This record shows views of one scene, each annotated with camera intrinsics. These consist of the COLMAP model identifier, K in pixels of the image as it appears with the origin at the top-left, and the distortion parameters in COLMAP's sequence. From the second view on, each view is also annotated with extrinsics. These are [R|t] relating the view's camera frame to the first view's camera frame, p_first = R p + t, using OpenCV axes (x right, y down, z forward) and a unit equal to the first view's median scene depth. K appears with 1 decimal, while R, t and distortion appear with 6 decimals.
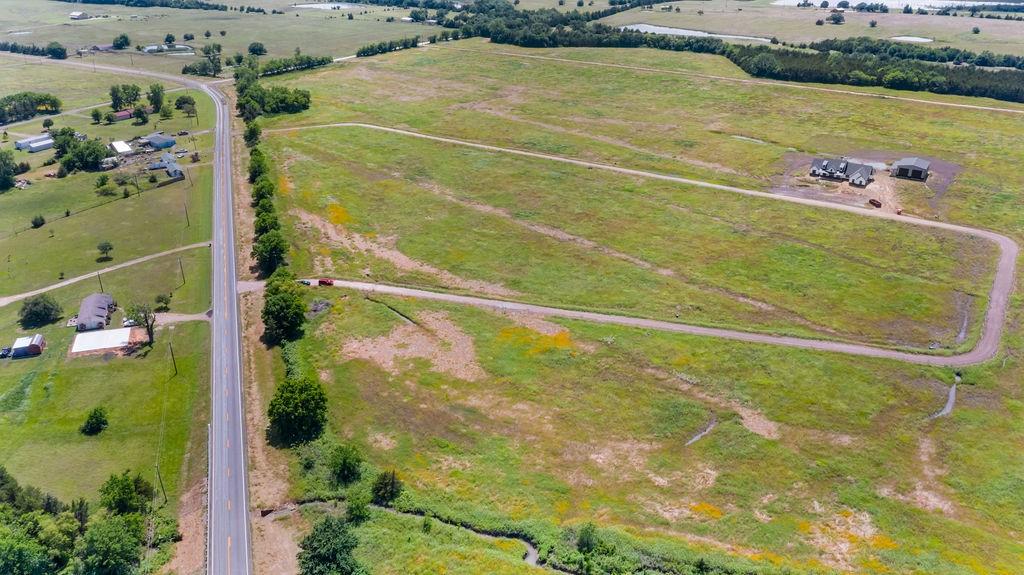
lens RADIAL K [[830.6, 0, 512.0], [0, 830.6, 287.5], [0, 0, 1]] dist [-0.012578, -0.001230]
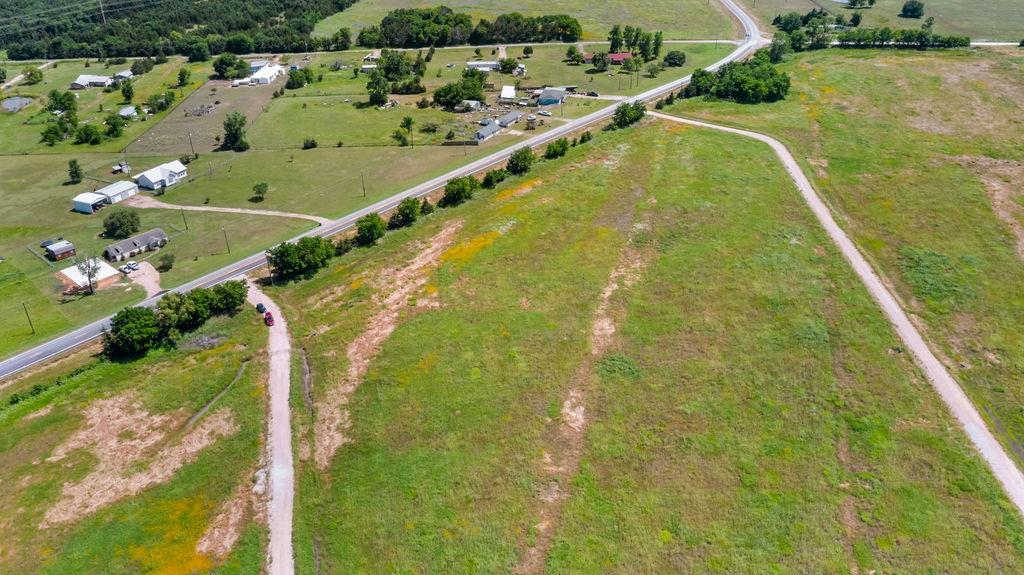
lens RADIAL K [[834.4, 0, 512.0], [0, 834.4, 287.5], [0, 0, 1]] dist [-0.015517, -0.004966]
pose [[0.505142, 0.419143, -0.754421, 0.244979], [-0.346883, 0.899035, 0.267223, -0.163968], [0.790255, 0.126710, 0.599534, 0.339236]]
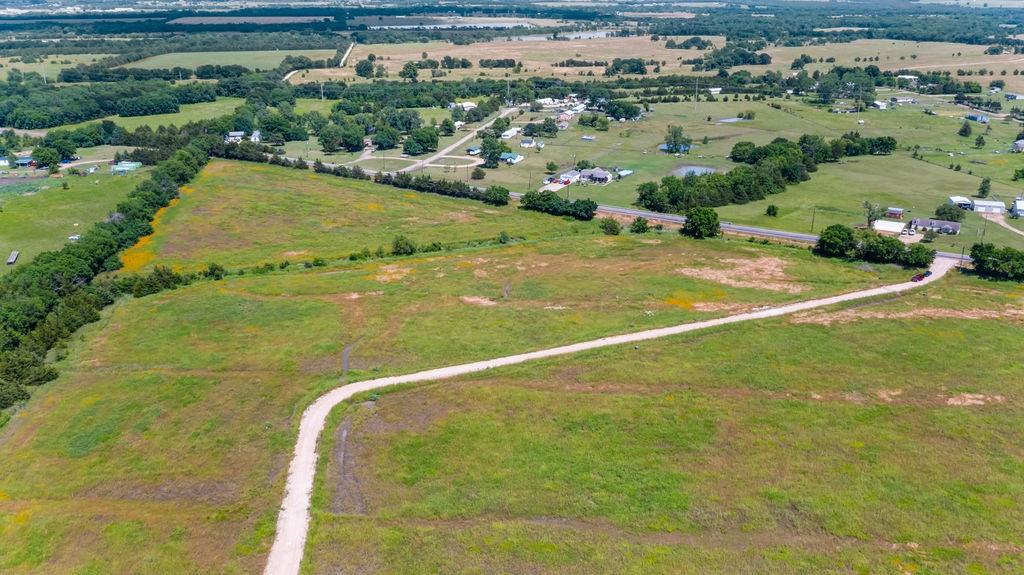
lens RADIAL K [[830.6, 0, 512.0], [0, 830.6, 287.5], [0, 0, 1]] dist [-0.012578, -0.001230]
pose [[-0.764726, 0.218751, -0.606088, 0.370436], [-0.265024, 0.750586, 0.605296, -0.230849], [0.587331, 0.623513, -0.516018, 0.602988]]
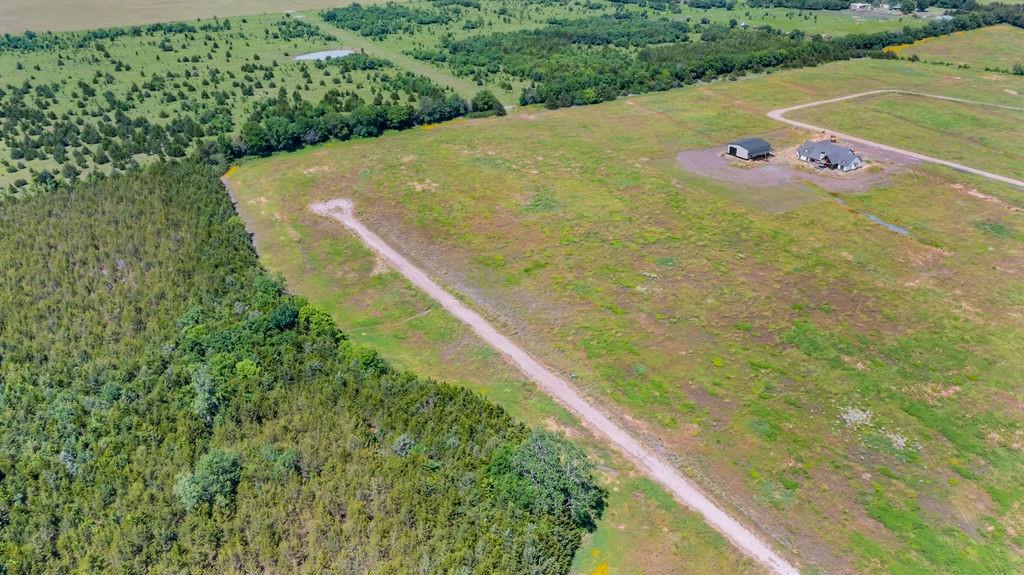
lens RADIAL K [[831.2, 0, 512.0], [0, 831.2, 287.5], [0, 0, 1]] dist [-0.020654, 0.001339]
pose [[-0.920560, -0.175078, 0.349165, 0.254663], [0.160902, 0.644578, 0.747415, -0.550303], [-0.355920, 0.744222, -0.565203, 1.201199]]
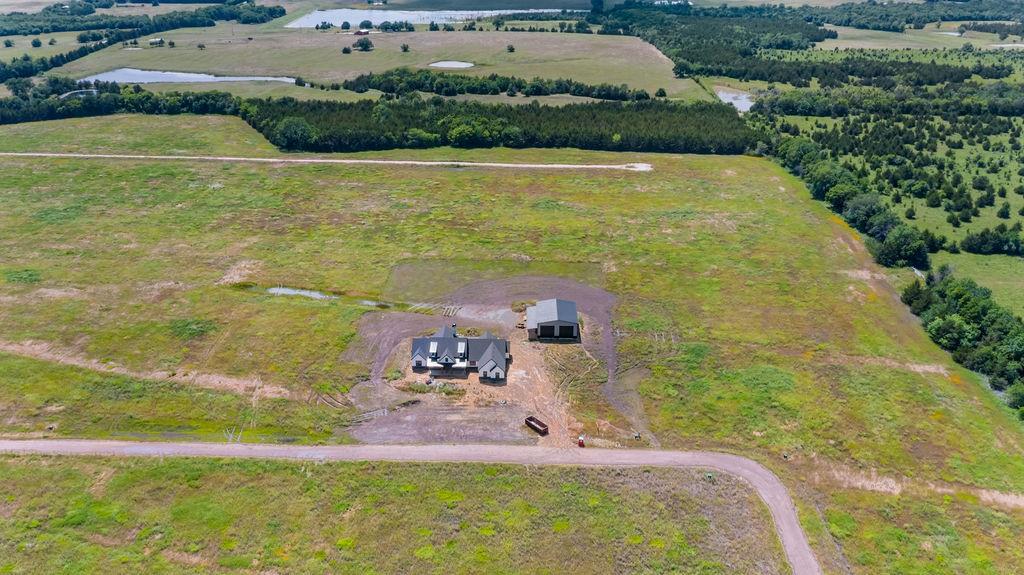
lens RADIAL K [[834.4, 0, 512.0], [0, 834.4, 287.5], [0, 0, 1]] dist [-0.015517, -0.004966]
pose [[0.856487, -0.205738, 0.473393, 0.101931], [0.209858, 0.976705, 0.044792, -0.139082], [-0.471581, 0.060982, 0.879712, 0.298520]]
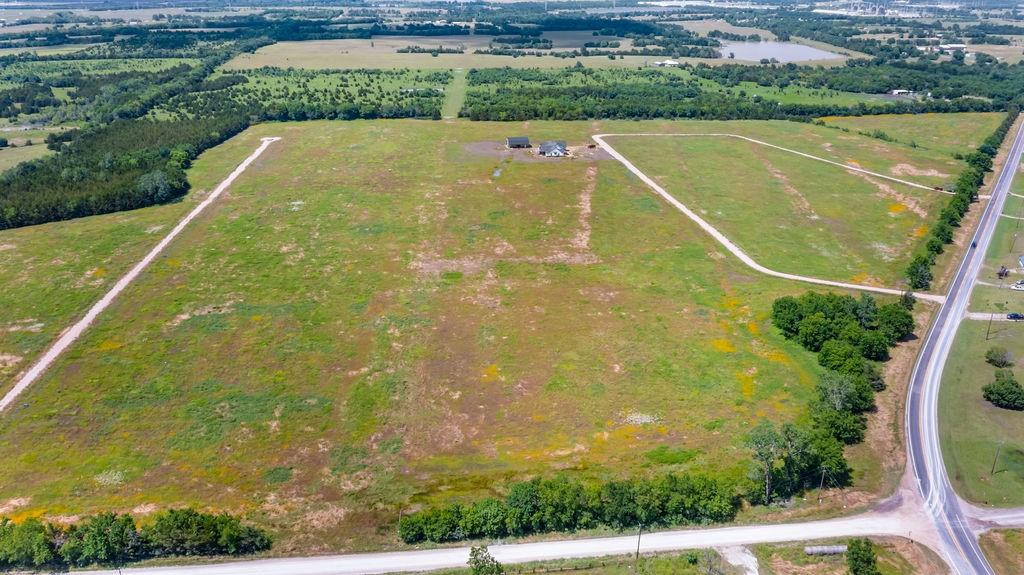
lens RADIAL K [[831.2, 0, 512.0], [0, 831.2, 287.5], [0, 0, 1]] dist [-0.020654, 0.001339]
pose [[-0.630088, -0.276453, 0.725647, -0.486079], [0.316240, 0.762122, 0.564944, -0.558251], [-0.709212, 0.585443, -0.392779, 1.209499]]
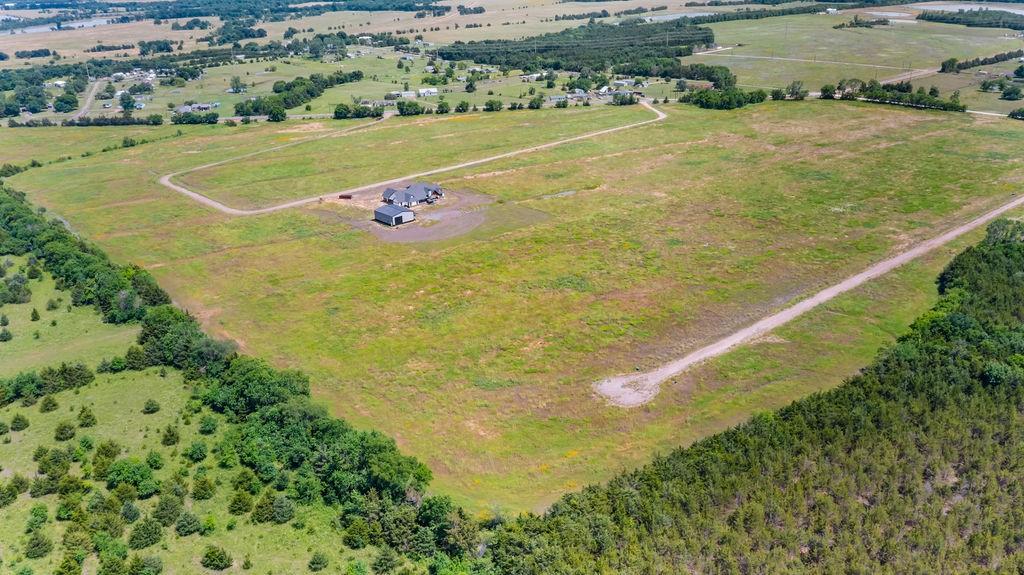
lens RADIAL K [[834.4, 0, 512.0], [0, 834.4, 287.5], [0, 0, 1]] dist [-0.015517, -0.004966]
pose [[-0.272988, 0.361475, -0.891523, 0.934208], [-0.375915, 0.812960, 0.444728, -0.389837], [0.885531, 0.456543, -0.086044, 0.850536]]
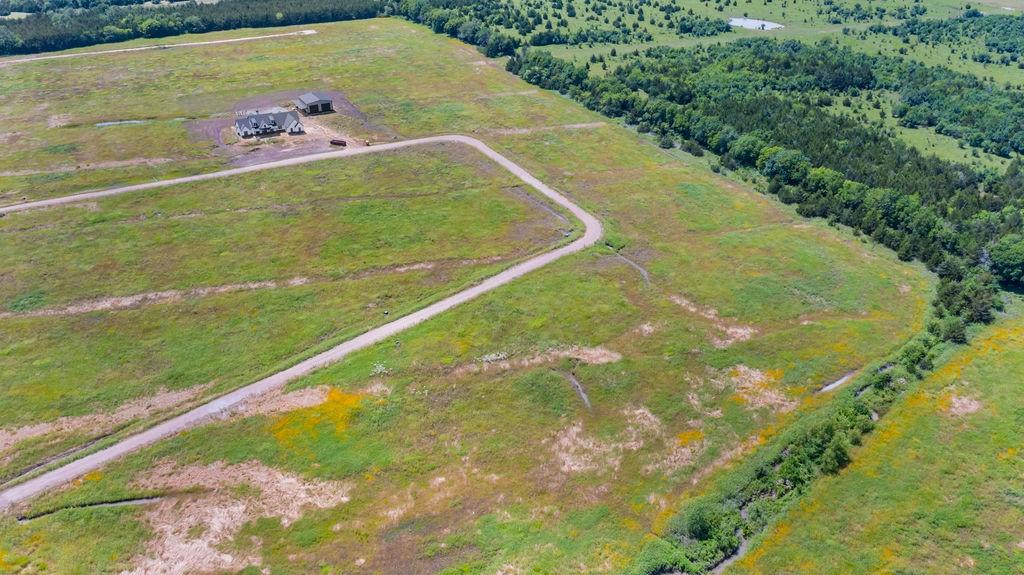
lens RADIAL K [[831.2, 0, 512.0], [0, 831.2, 287.5], [0, 0, 1]] dist [-0.020654, 0.001339]
pose [[0.494400, -0.414421, 0.764084, -0.181273], [0.363693, 0.897012, 0.251191, -0.074113], [-0.789491, 0.153703, 0.594204, 0.163463]]
